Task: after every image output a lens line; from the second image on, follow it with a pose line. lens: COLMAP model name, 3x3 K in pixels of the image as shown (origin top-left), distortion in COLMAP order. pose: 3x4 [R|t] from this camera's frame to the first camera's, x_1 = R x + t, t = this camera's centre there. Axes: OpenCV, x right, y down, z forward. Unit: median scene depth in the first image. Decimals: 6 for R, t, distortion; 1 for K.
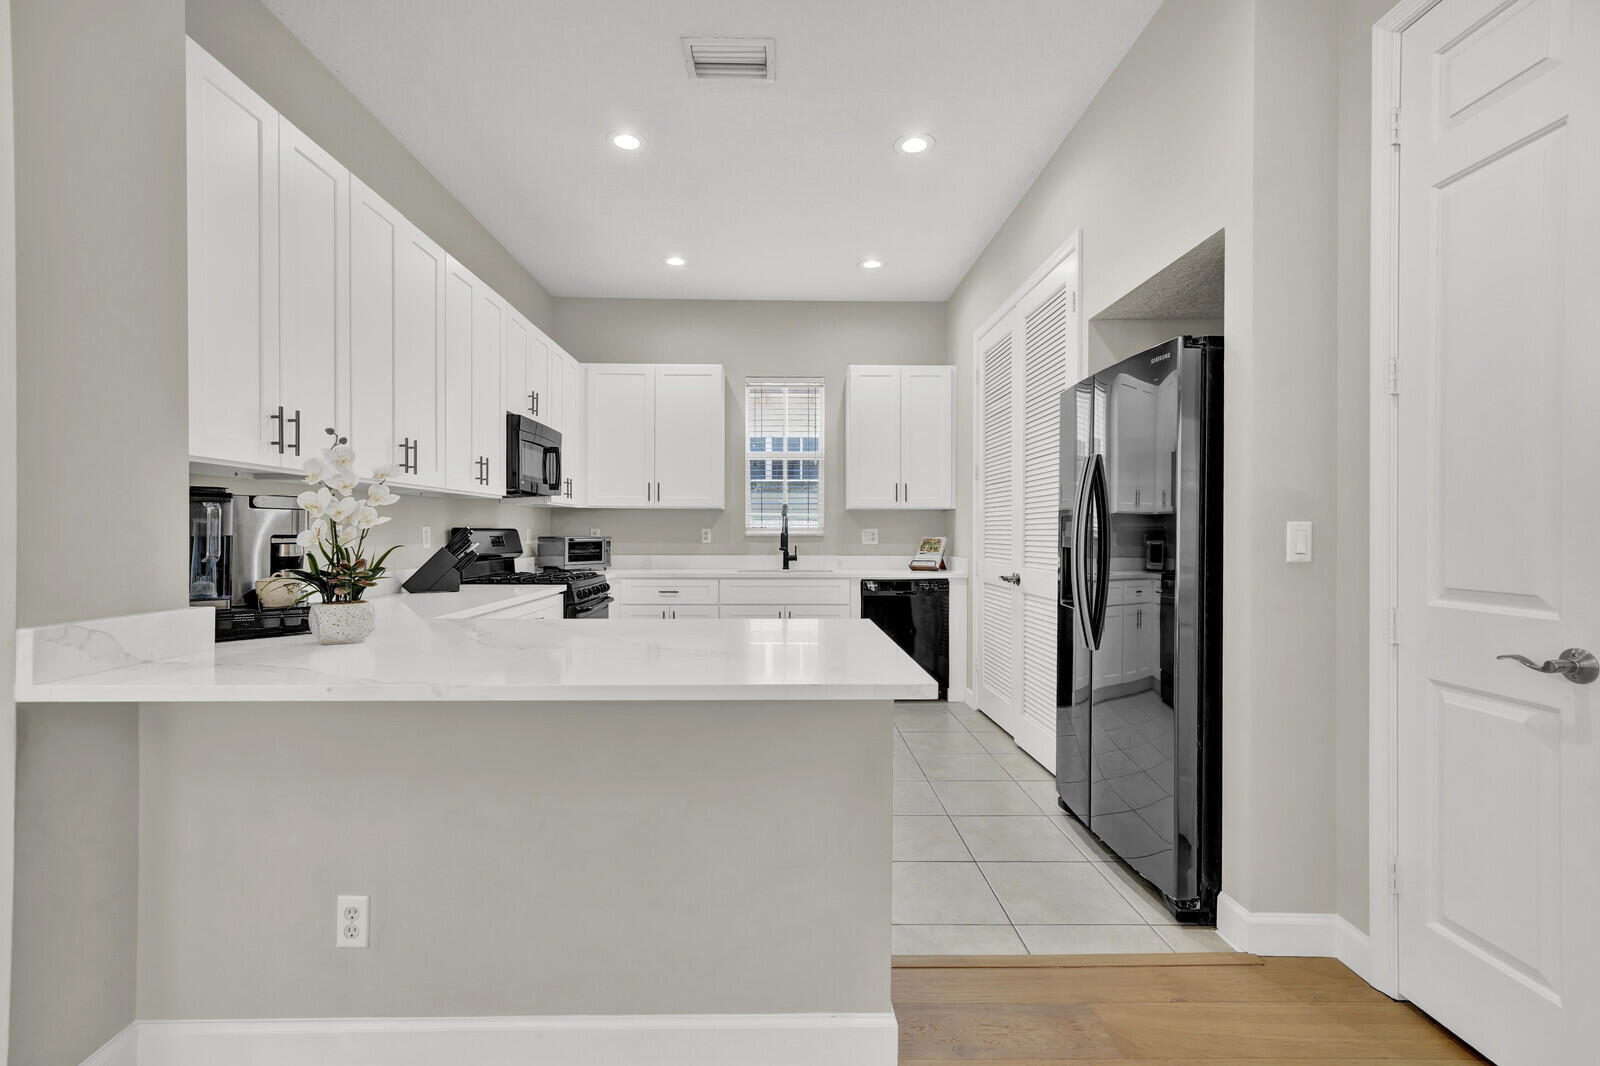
lens RADIAL K [[709.8, 0, 795.1], [0, 709.8, 535.1], [0, 0, 1]] dist [0.004548, 0.001505]
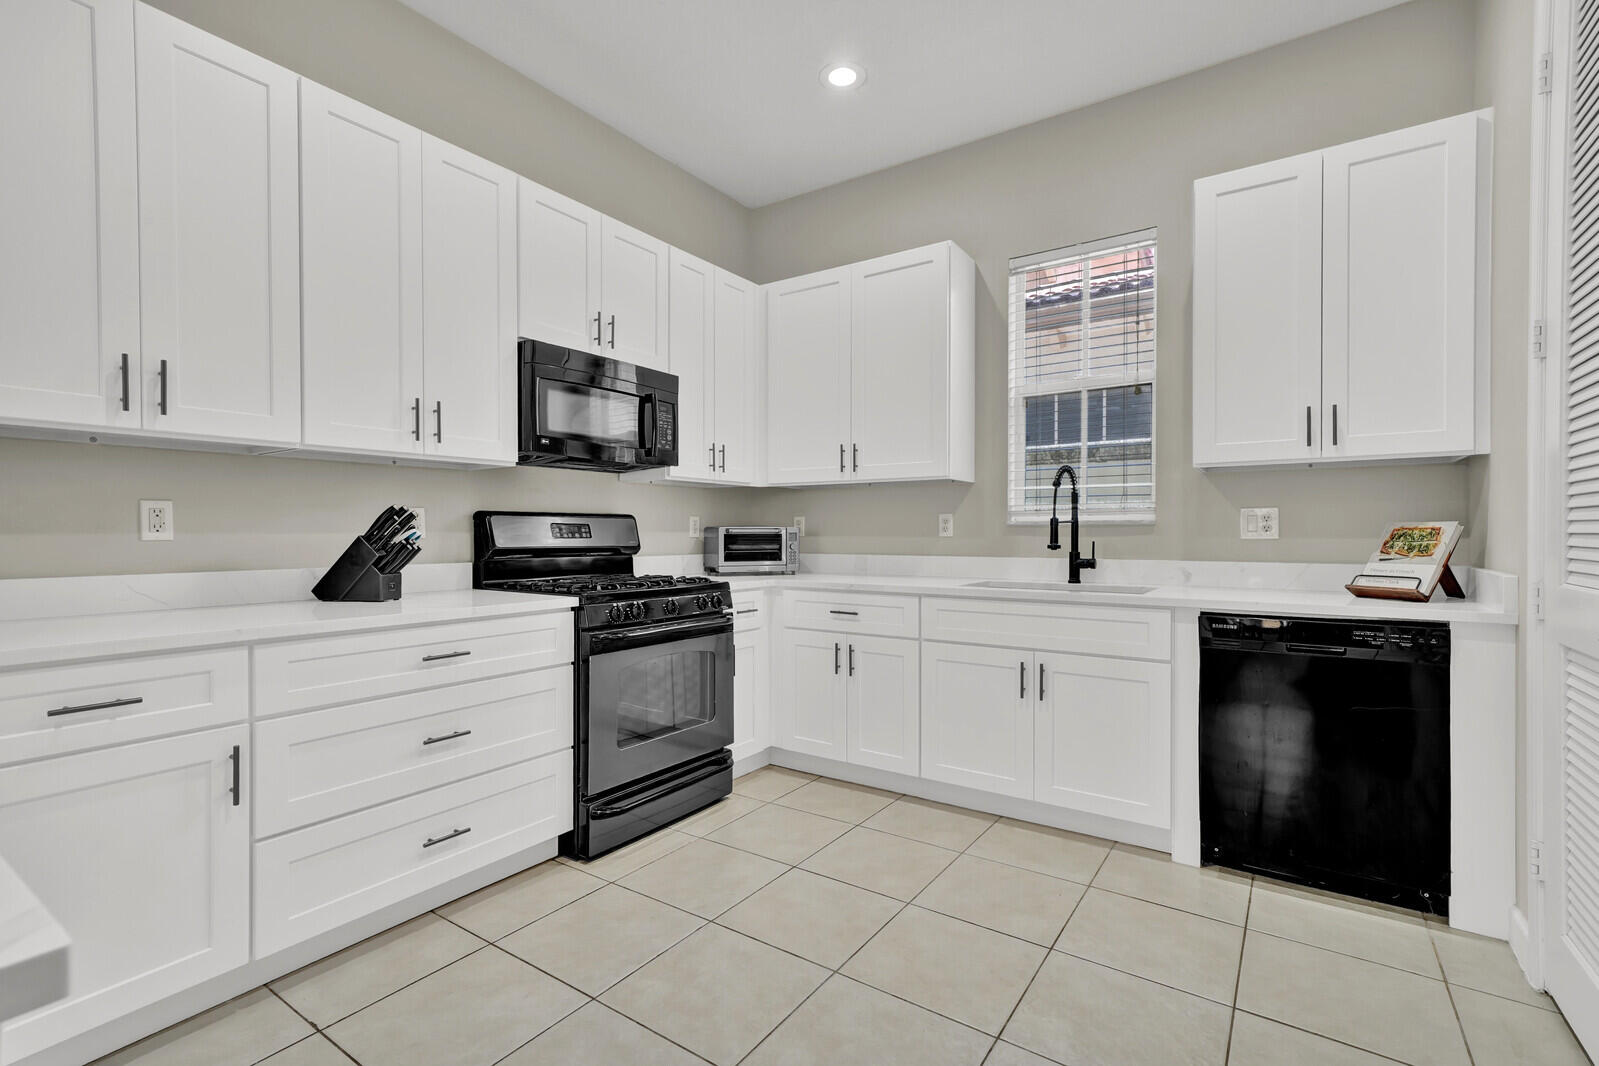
lens RADIAL K [[709.3, 0, 802.1], [0, 709.3, 536.0], [0, 0, 1]] dist [0.004548, 0.001505]
pose [[0.804857, -0.000508, -0.593468, 0.150930], [0.000372, 1.000000, -0.000351, 0.011145], [0.593468, 0.000062, 0.804857, 0.429967]]
